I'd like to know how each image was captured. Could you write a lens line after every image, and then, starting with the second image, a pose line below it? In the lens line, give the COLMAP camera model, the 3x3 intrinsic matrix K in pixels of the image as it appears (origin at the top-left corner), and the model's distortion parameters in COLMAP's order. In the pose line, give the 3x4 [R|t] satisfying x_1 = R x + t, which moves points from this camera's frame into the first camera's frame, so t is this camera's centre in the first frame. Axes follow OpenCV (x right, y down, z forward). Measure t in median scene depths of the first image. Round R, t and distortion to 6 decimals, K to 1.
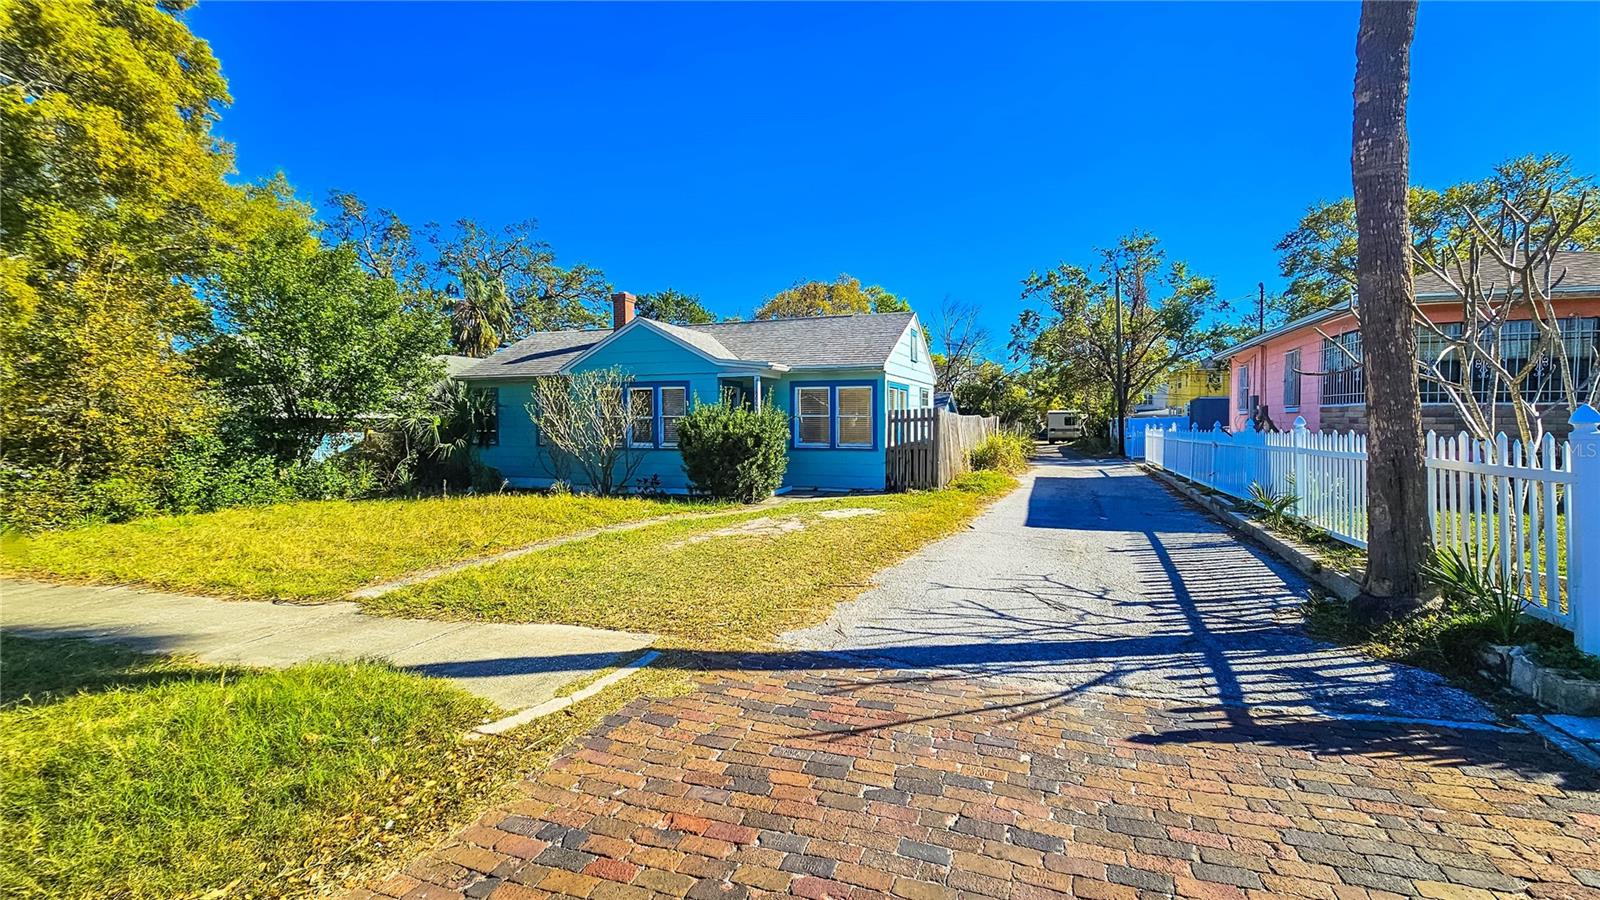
lens RADIAL K [[670.3, 0, 832.9], [0, 670.3, 436.4], [0, 0, 1]] dist [0.001496, -0.000208]
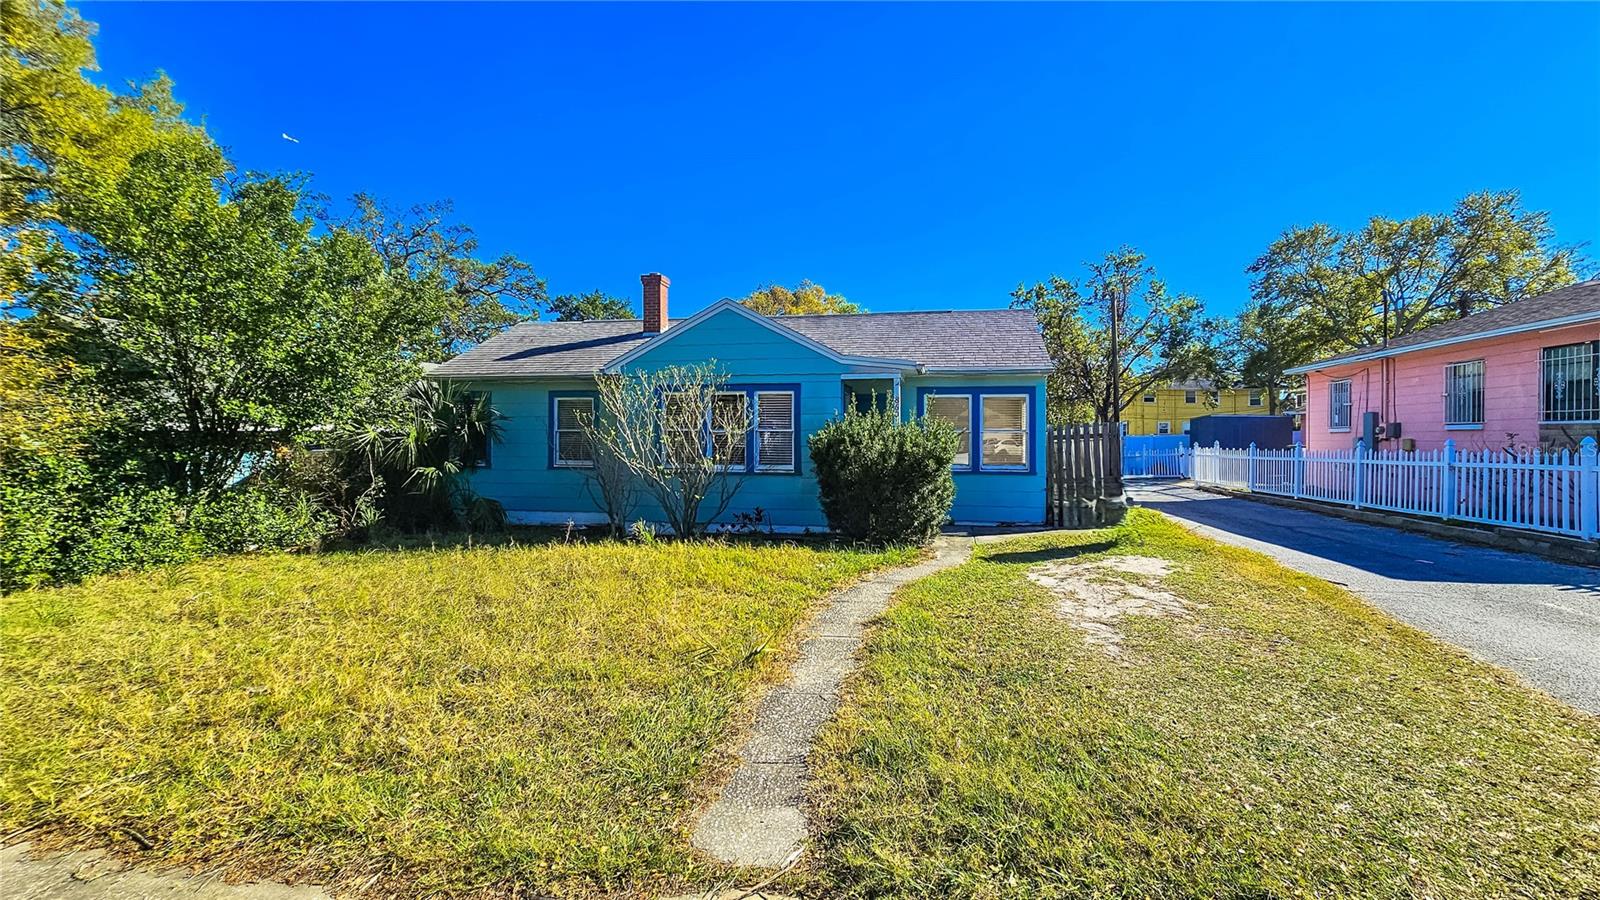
lens RADIAL K [[672.9, 0, 832.0], [0, 672.9, 433.6], [0, 0, 1]] dist [0.001943, 0.000082]
pose [[0.985844, 0.005432, 0.167579, -0.301403], [-0.000189, 0.999510, -0.031288, -0.002369], [-0.167667, 0.030813, 0.985362, 0.240873]]
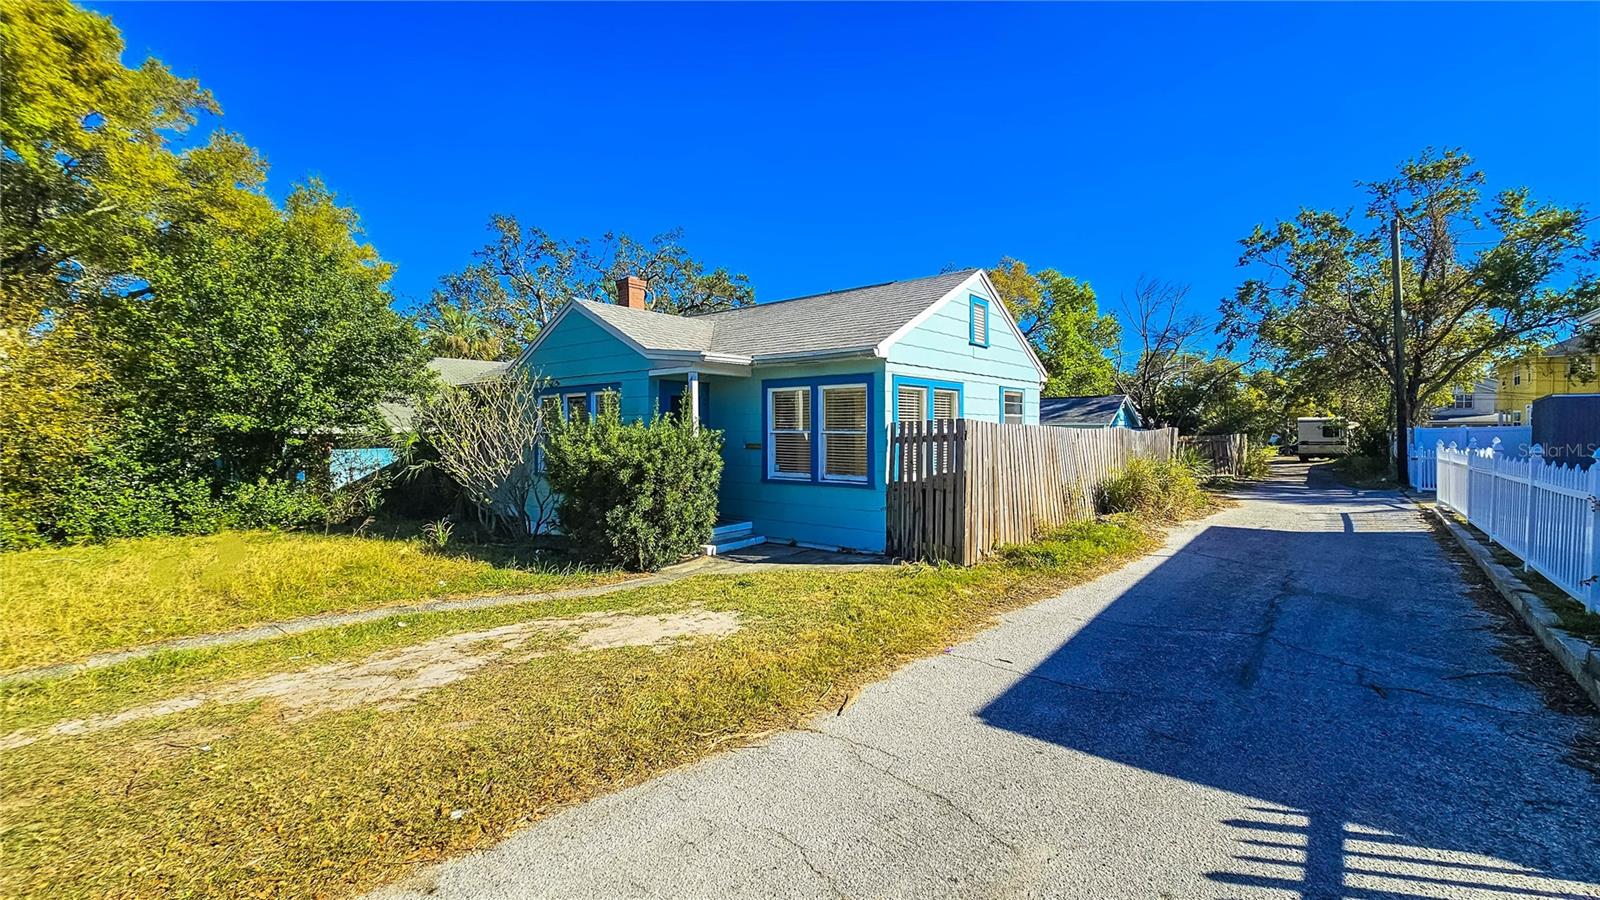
lens RADIAL K [[670.3, 0, 832.9], [0, 670.3, 436.4], [0, 0, 1]] dist [0.001496, -0.000208]
pose [[0.948683, 0.000893, -0.316227, 0.219448], [-0.004991, 0.999914, -0.012147, -0.018221], [0.316189, 0.013102, 0.948606, 0.395136]]
